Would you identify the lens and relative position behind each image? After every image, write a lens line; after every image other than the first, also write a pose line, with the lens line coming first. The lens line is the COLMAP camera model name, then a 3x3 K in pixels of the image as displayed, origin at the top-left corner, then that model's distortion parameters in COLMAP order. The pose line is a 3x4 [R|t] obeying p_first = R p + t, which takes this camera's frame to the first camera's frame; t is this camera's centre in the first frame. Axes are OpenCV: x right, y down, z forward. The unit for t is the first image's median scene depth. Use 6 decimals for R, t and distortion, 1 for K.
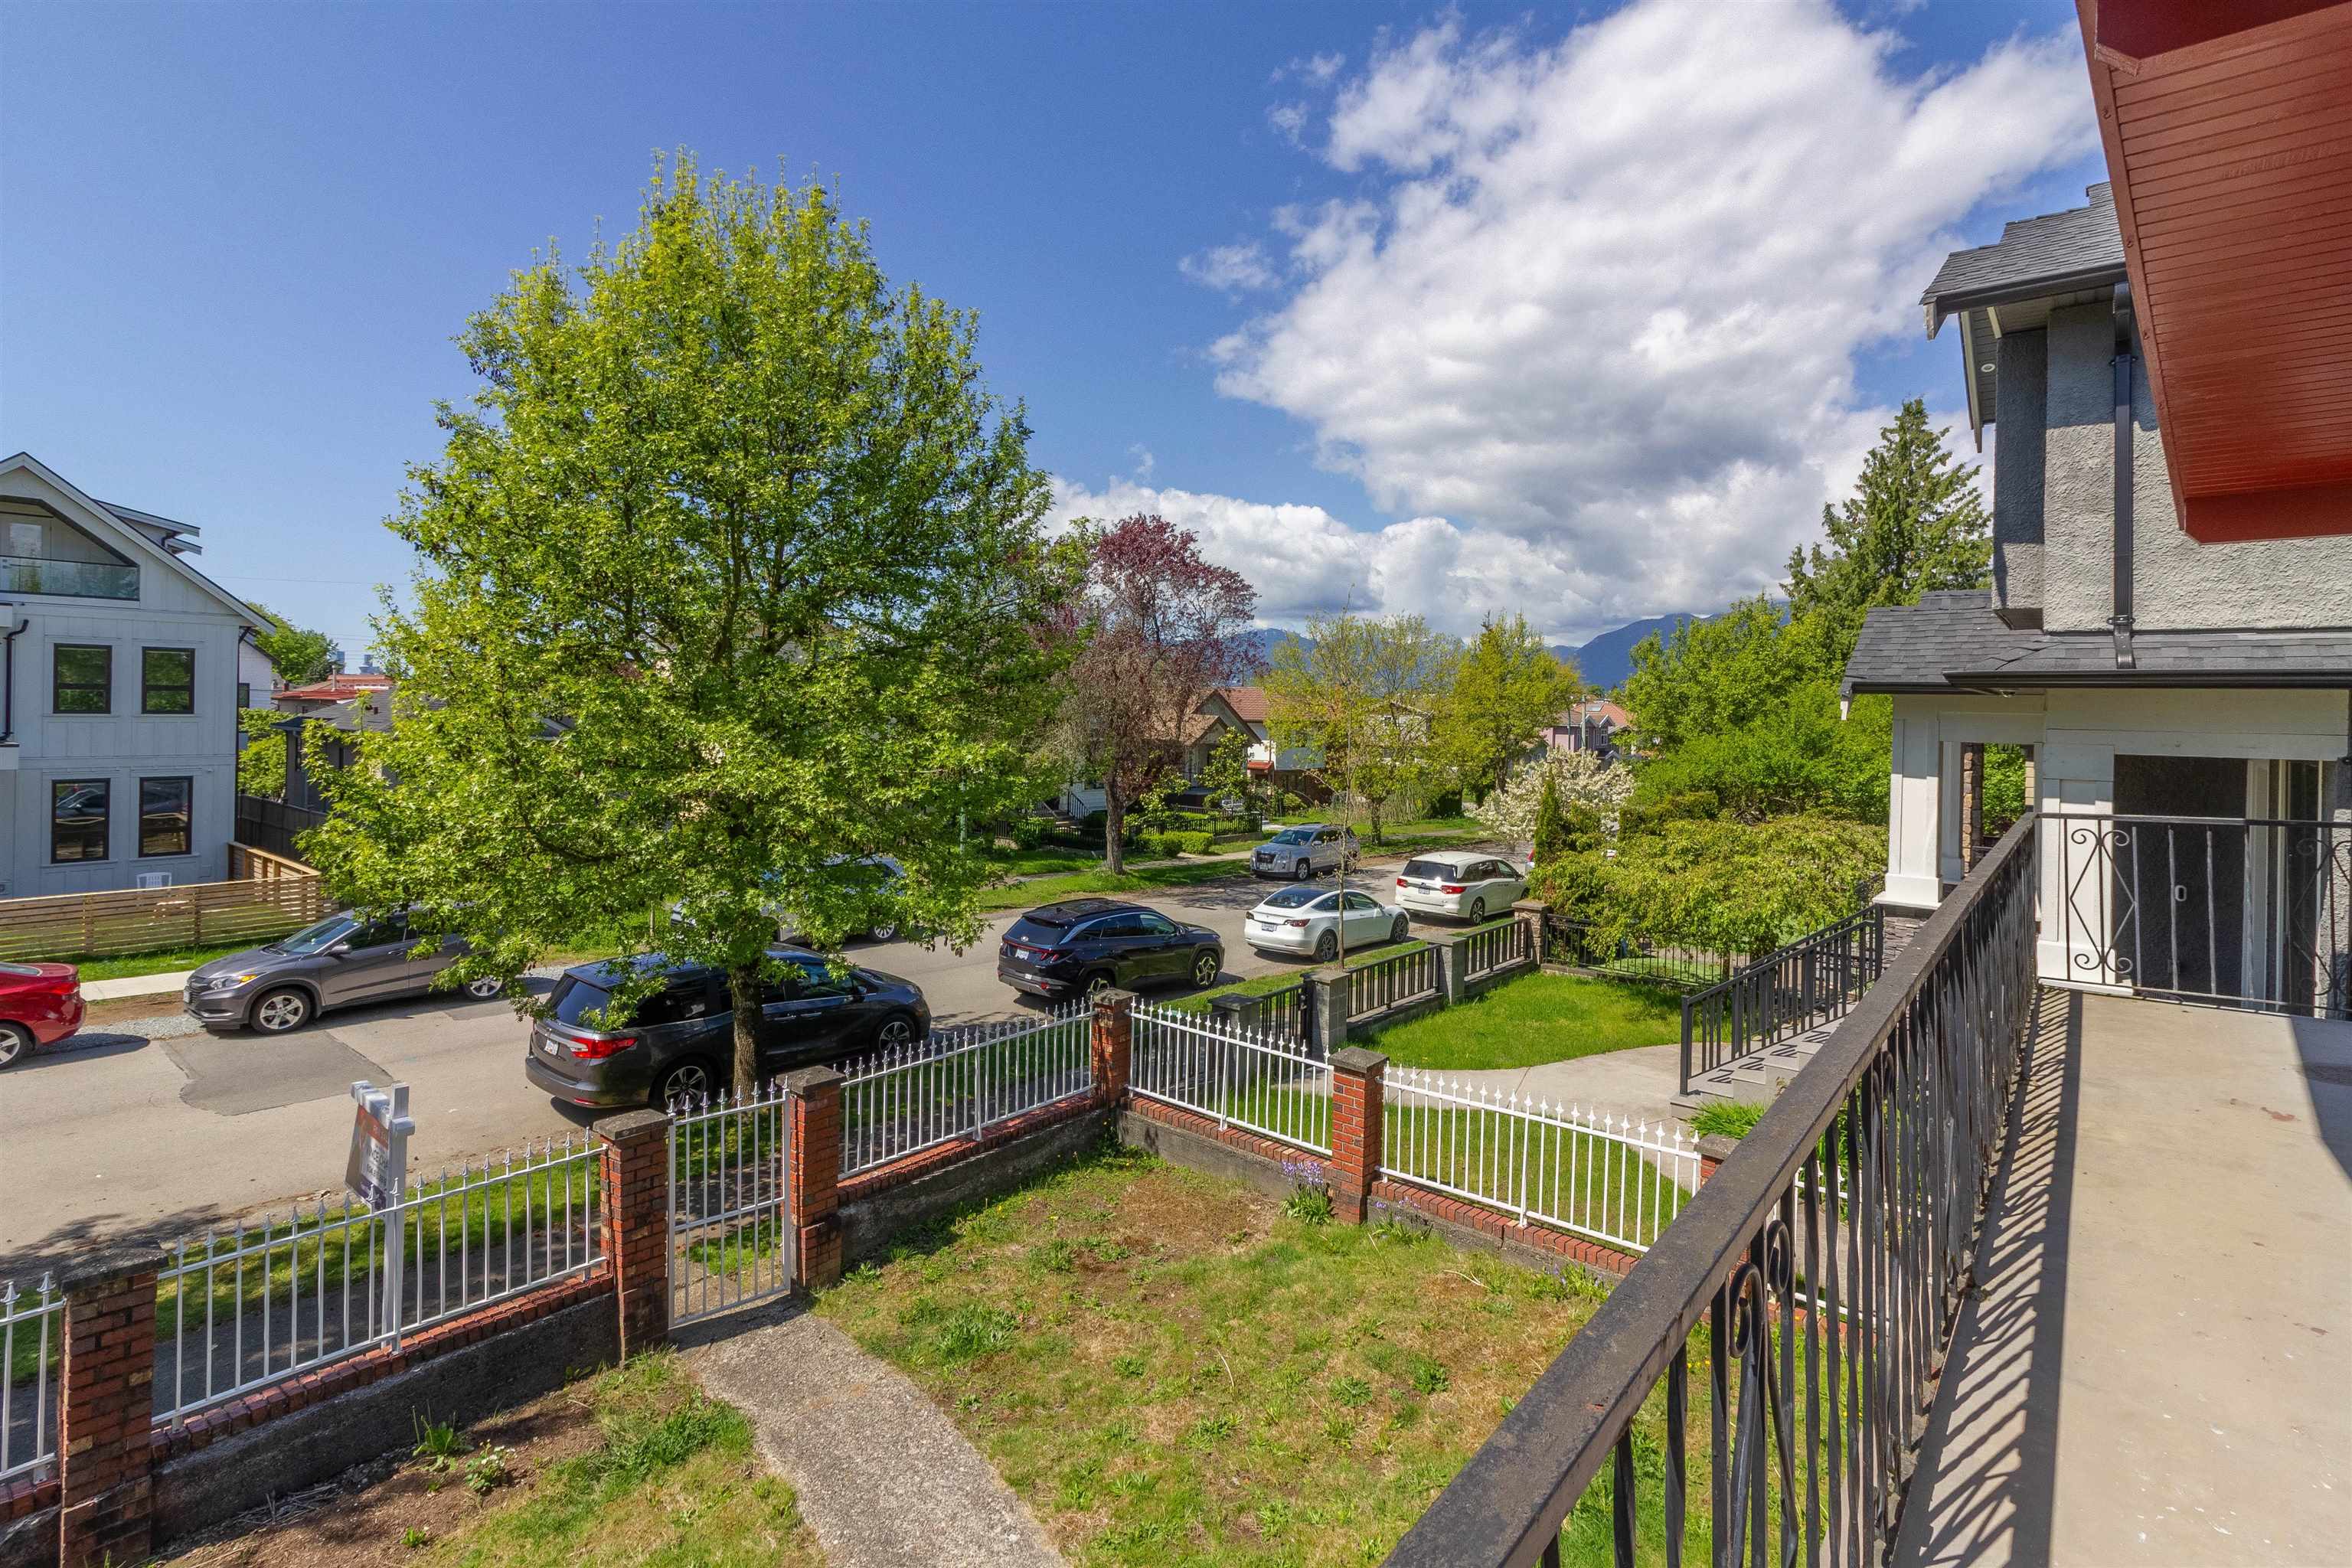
lens RADIAL K [[1104.3, 0, 1178.4], [0, 1104.3, 773.3], [0, 0, 1]] dist [0.002740, -0.000135]
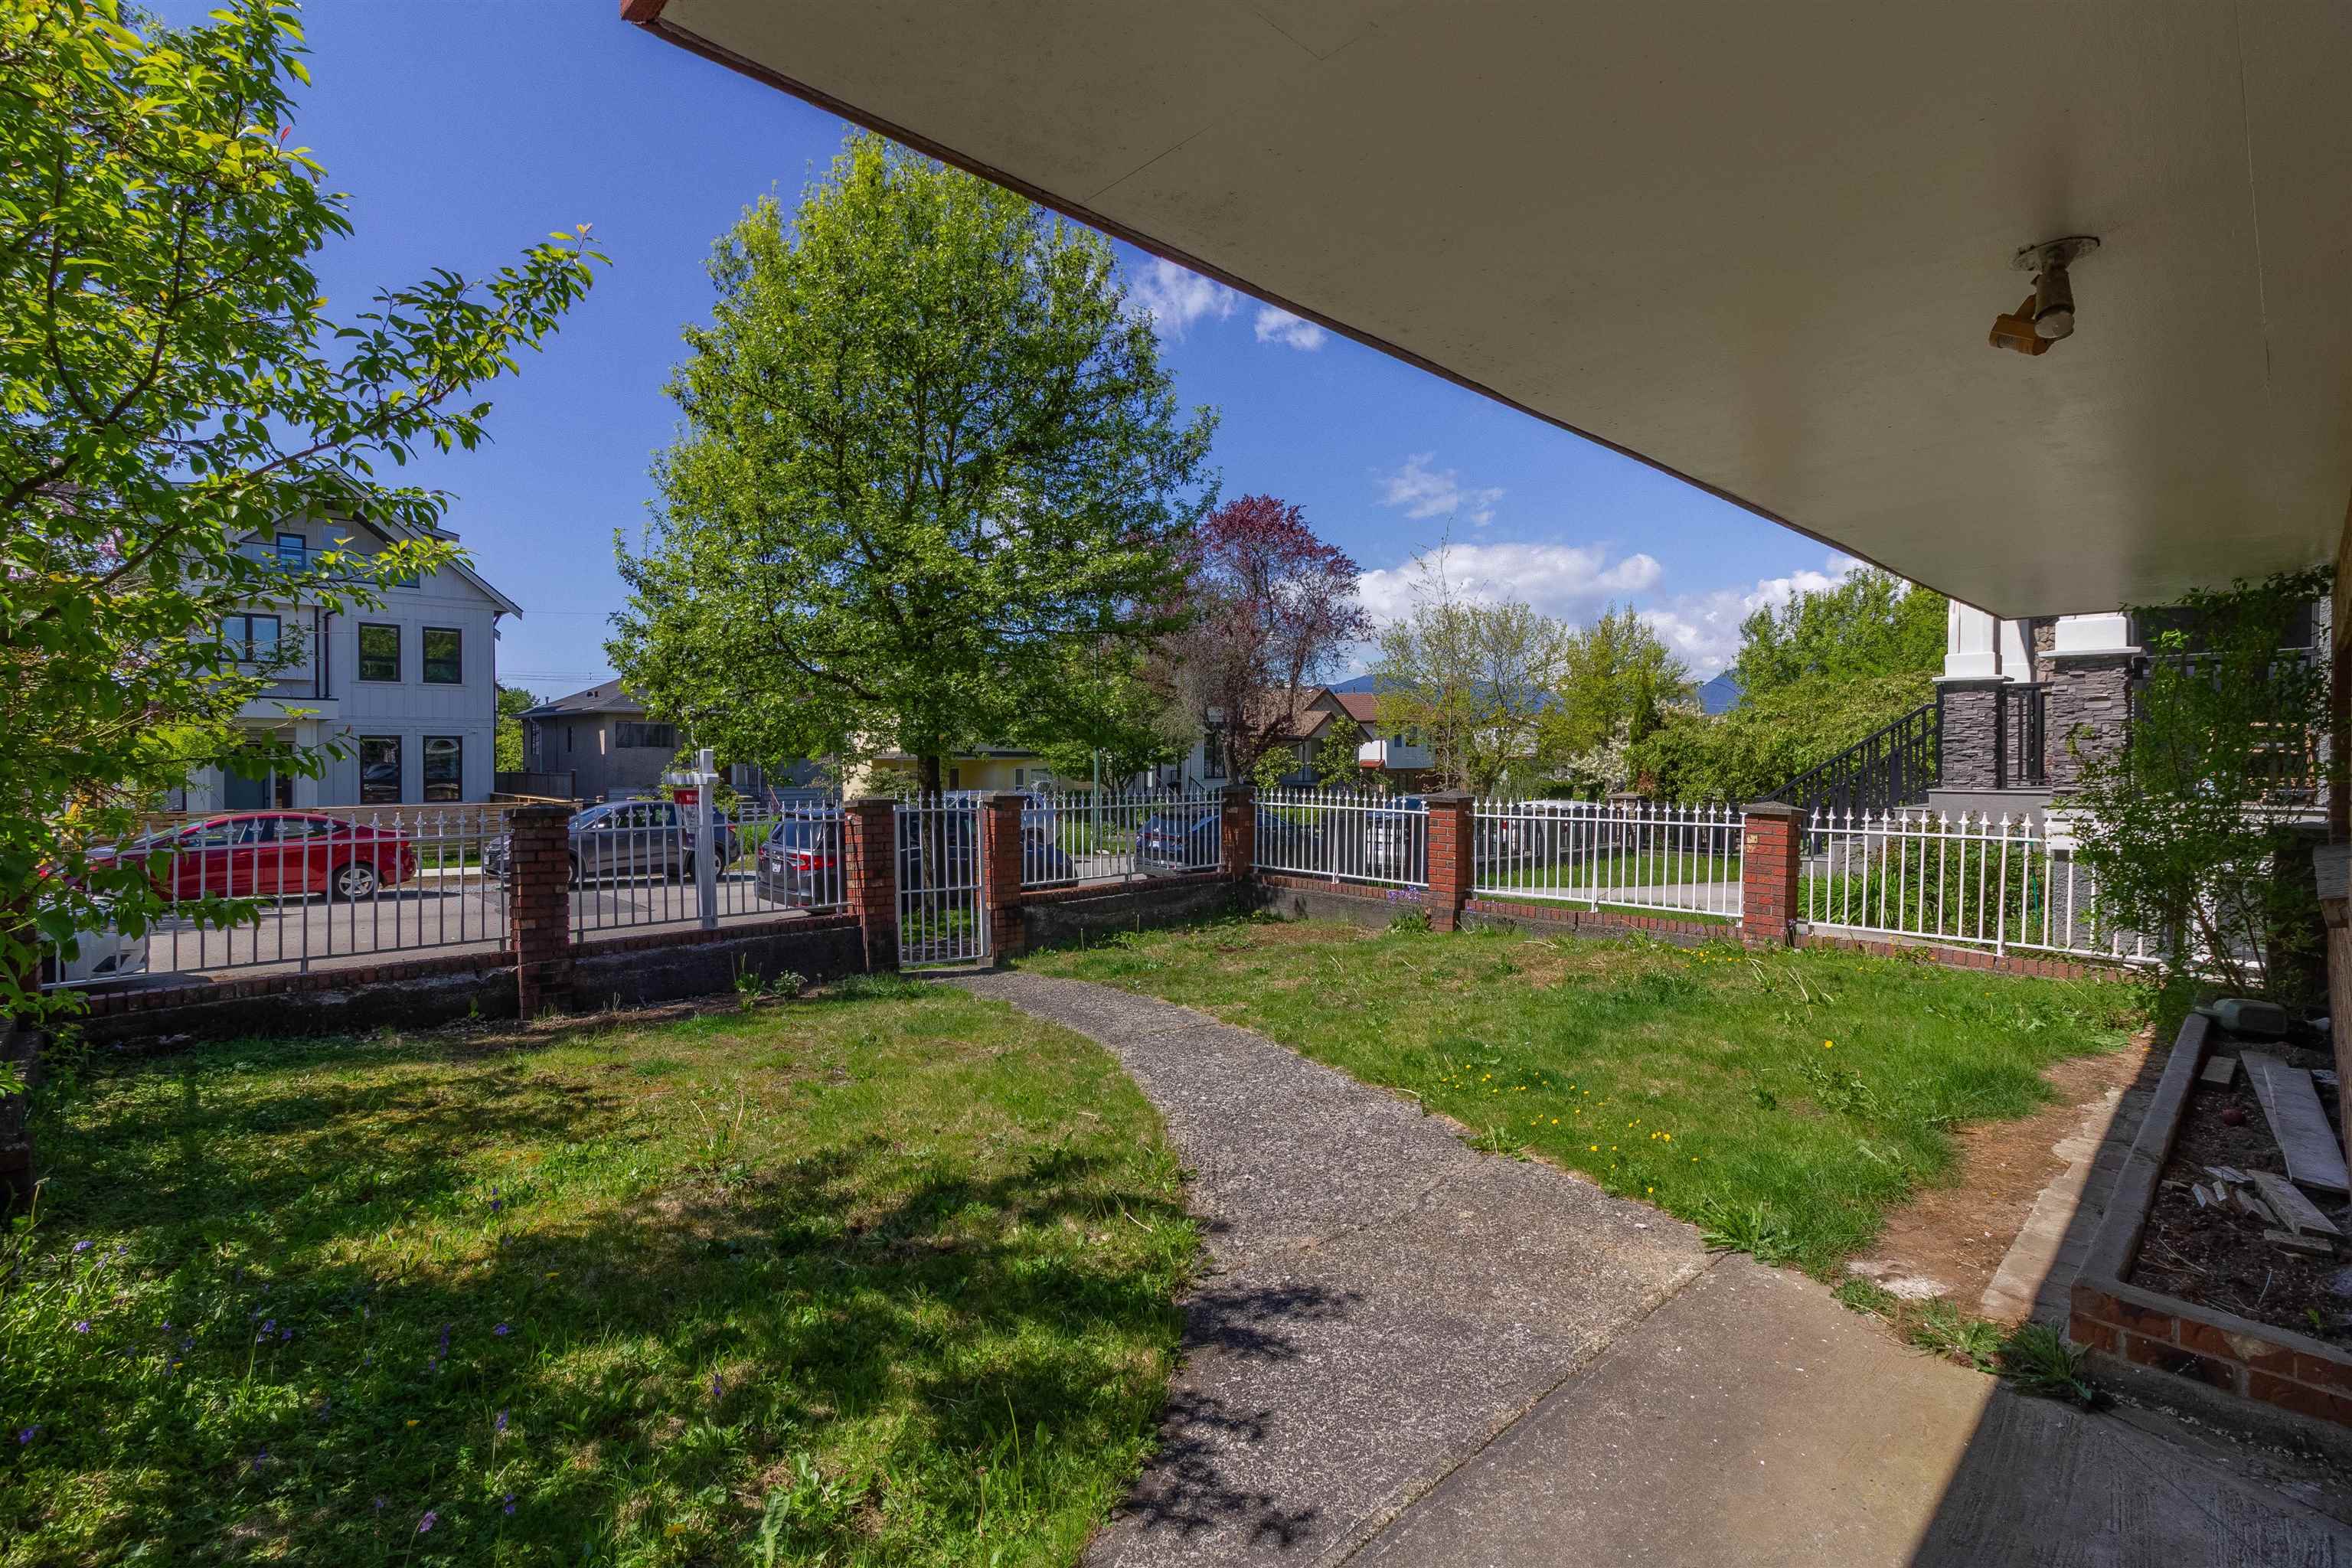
lens RADIAL K [[1050.3, 0, 1171.8], [0, 1050.3, 779.8], [0, 0, 1]] dist [0.001437, 0.000150]
pose [[0.993253, -0.020431, -0.114153, -0.002013], [0.020241, 0.999791, -0.002819, 0.191396], [0.114186, 0.000489, 0.993459, -0.111439]]
